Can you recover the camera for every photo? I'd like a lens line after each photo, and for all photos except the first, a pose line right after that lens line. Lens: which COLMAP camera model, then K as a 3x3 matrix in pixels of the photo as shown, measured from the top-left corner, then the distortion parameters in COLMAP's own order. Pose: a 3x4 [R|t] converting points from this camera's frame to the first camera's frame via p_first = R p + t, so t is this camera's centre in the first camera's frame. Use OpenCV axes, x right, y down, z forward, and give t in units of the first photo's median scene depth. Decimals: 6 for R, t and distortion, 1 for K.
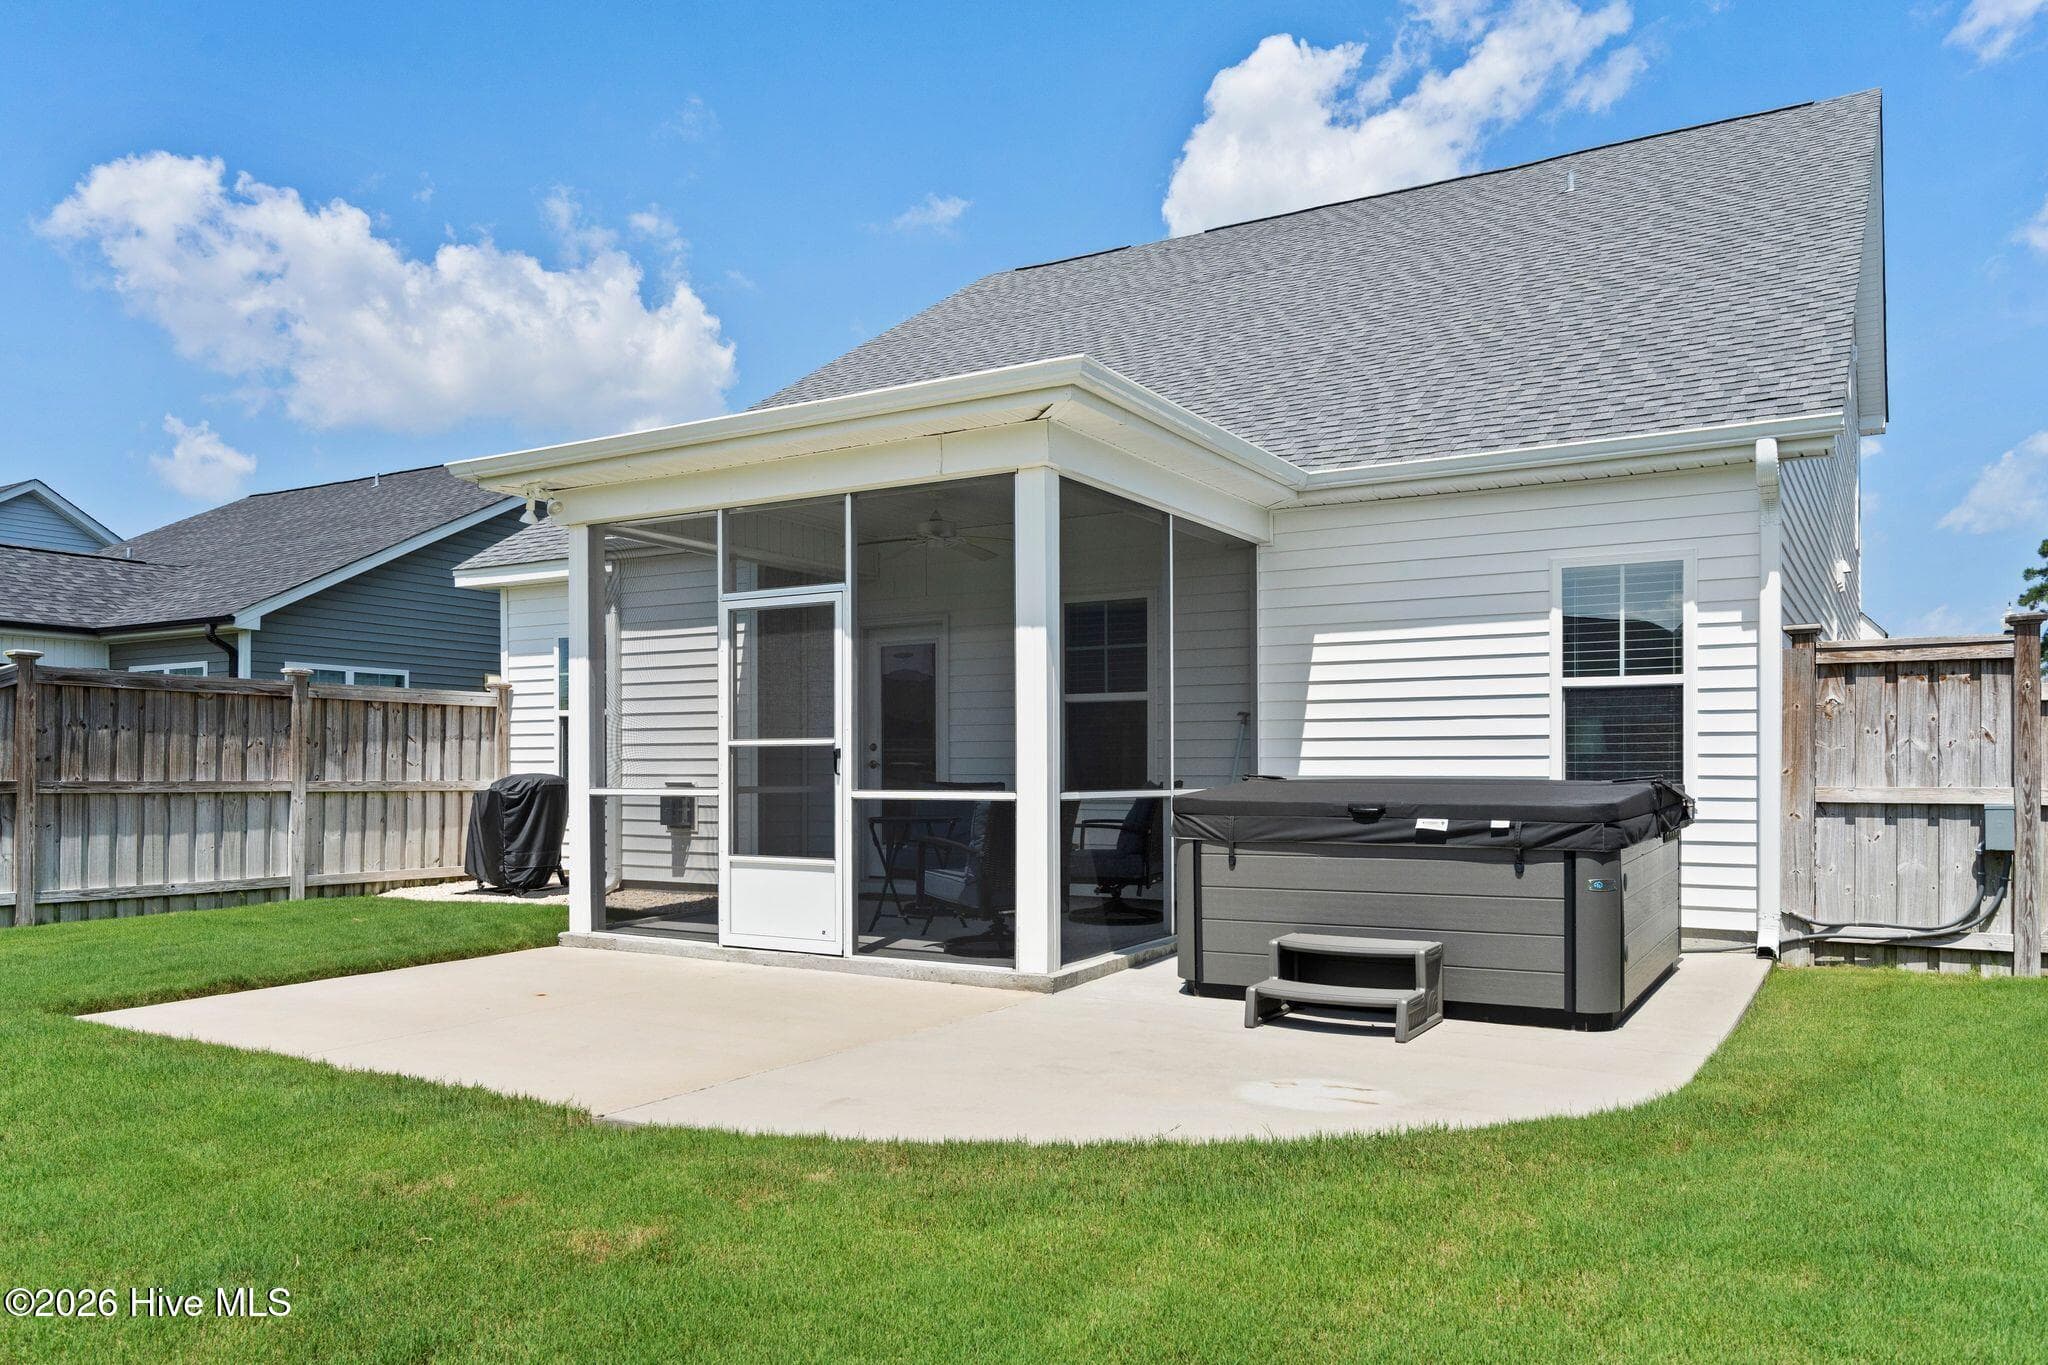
lens RADIAL K [[1560.7, 0, 956.7], [0, 1560.7, 763.6], [0, 0, 1]] dist [-0.015404, -0.004136]
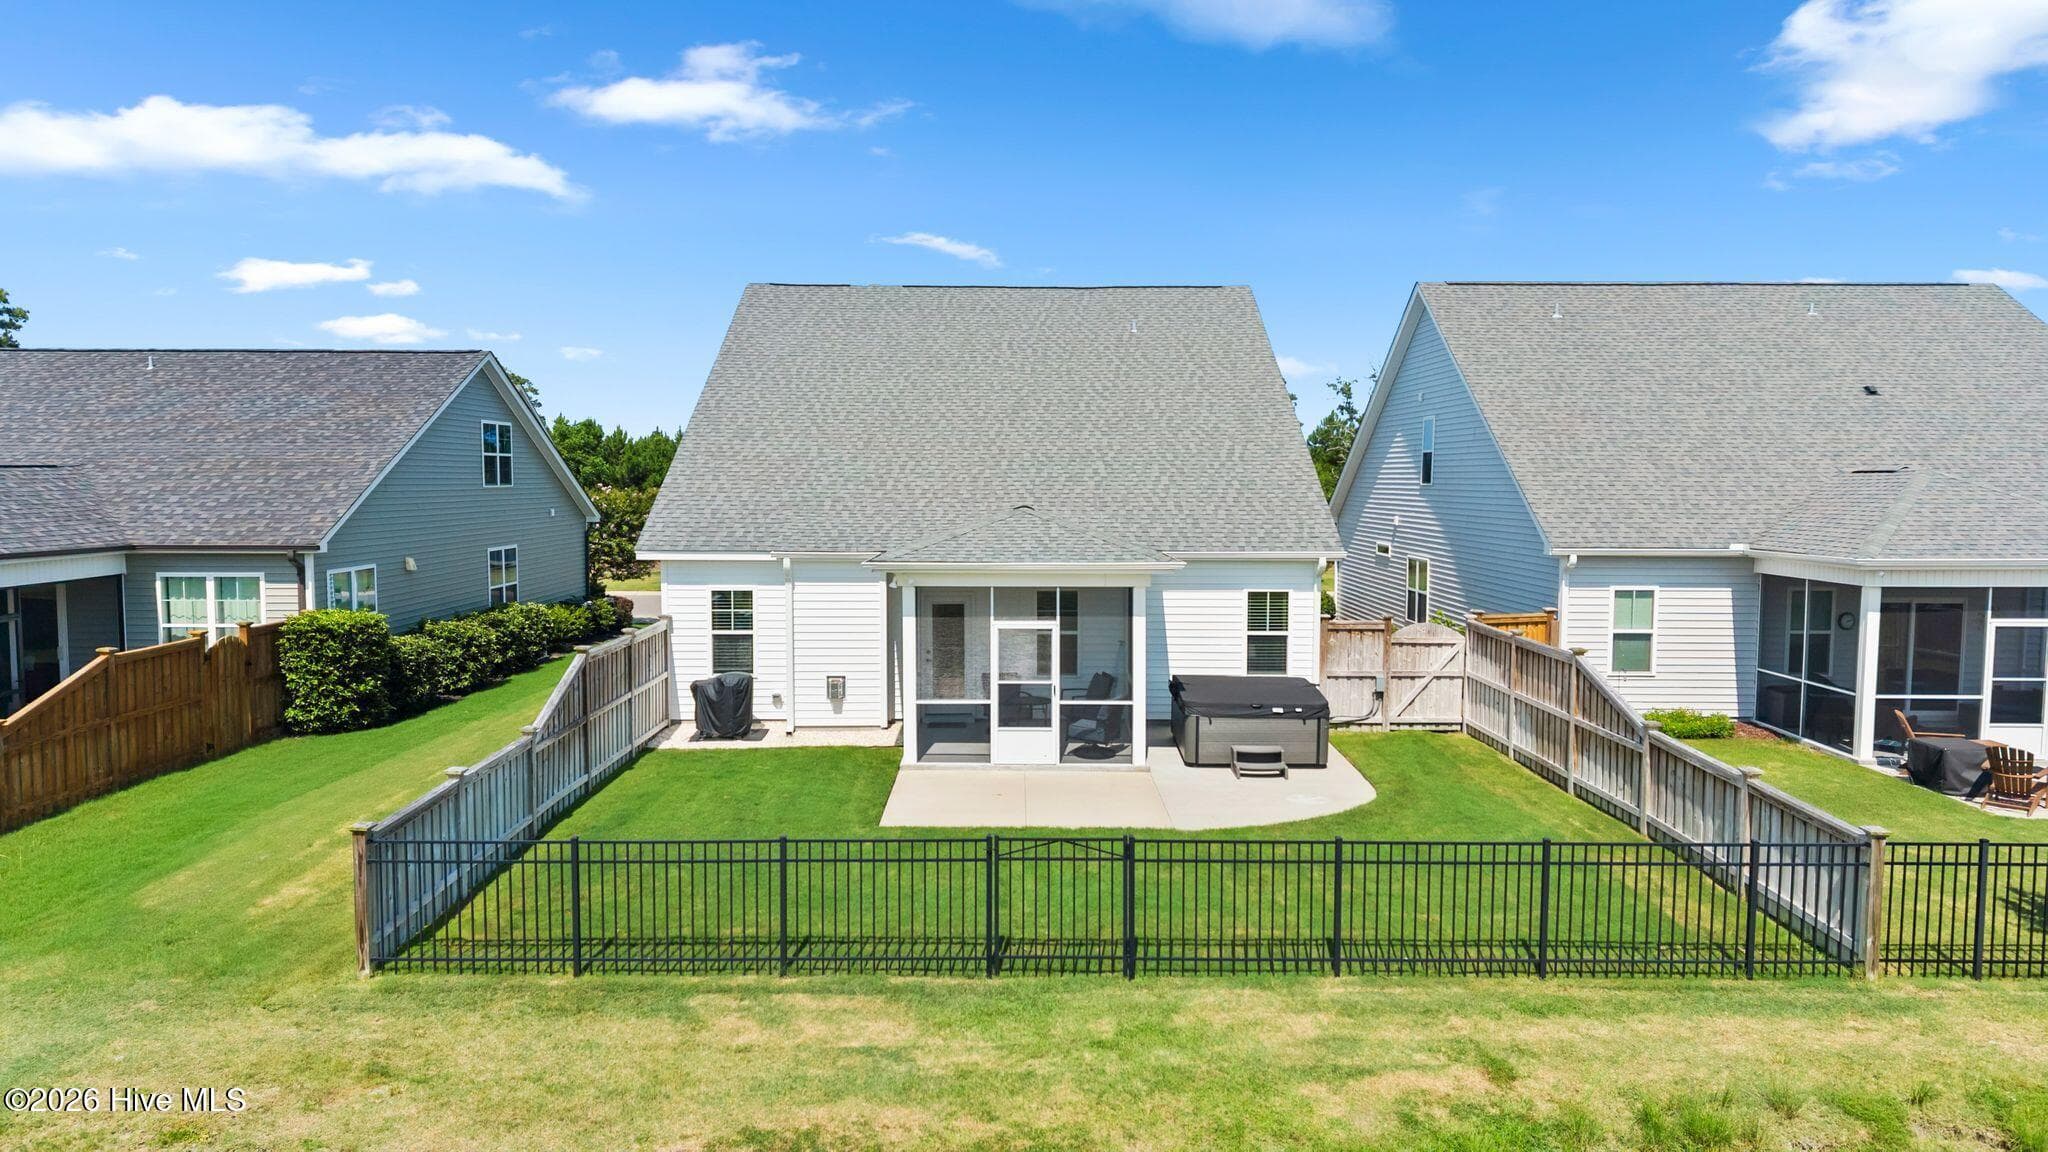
lens RADIAL K [[1506.2, 0, 1033.9], [0, 1506.2, 571.7], [0, 0, 1]] dist [0.017316, -0.031723]
pose [[0.826806, -0.043843, 0.560776, -1.522220], [-0.004584, 0.996399, 0.084660, -0.416495], [-0.562468, -0.072569, 0.823628, -1.041702]]
